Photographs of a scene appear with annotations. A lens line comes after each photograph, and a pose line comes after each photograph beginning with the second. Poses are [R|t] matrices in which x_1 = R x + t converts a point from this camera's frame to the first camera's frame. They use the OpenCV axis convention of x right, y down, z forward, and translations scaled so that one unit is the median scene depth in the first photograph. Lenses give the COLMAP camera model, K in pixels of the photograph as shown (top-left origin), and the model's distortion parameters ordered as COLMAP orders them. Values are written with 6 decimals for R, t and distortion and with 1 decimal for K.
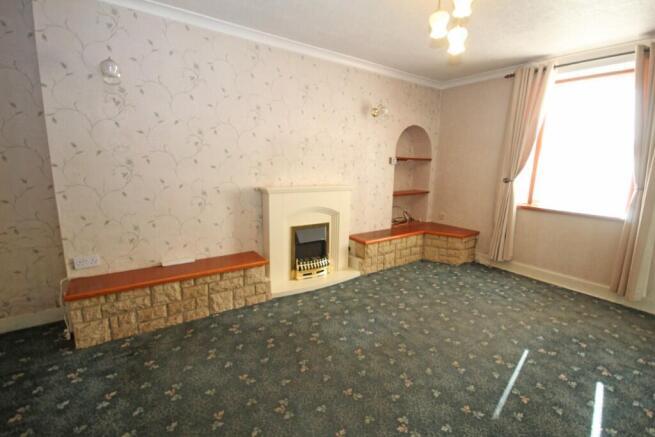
lens RADIAL K [[301.9, 0, 330.6], [0, 301.9, 214.5], [0, 0, 1]] dist [-0.004851, -0.001177]
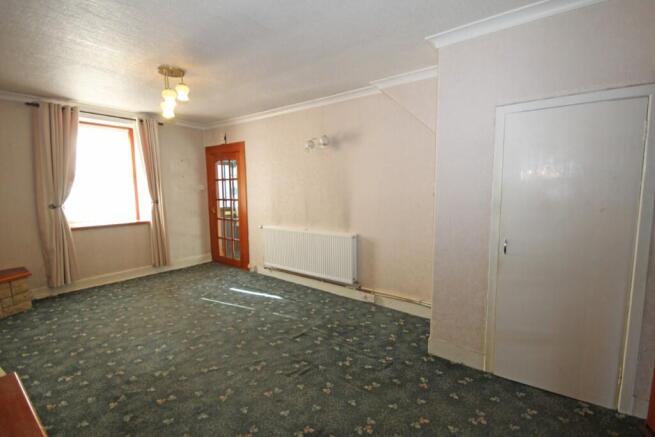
lens RADIAL K [[301.9, 0, 329.2], [0, 301.9, 219.5], [0, 0, 1]] dist [-0.004851, -0.001177]
pose [[-0.291696, -0.125776, 0.948206, -0.757531], [0.166723, 0.969456, 0.179884, -0.112701], [-0.941869, 0.210559, -0.261817, 0.455481]]
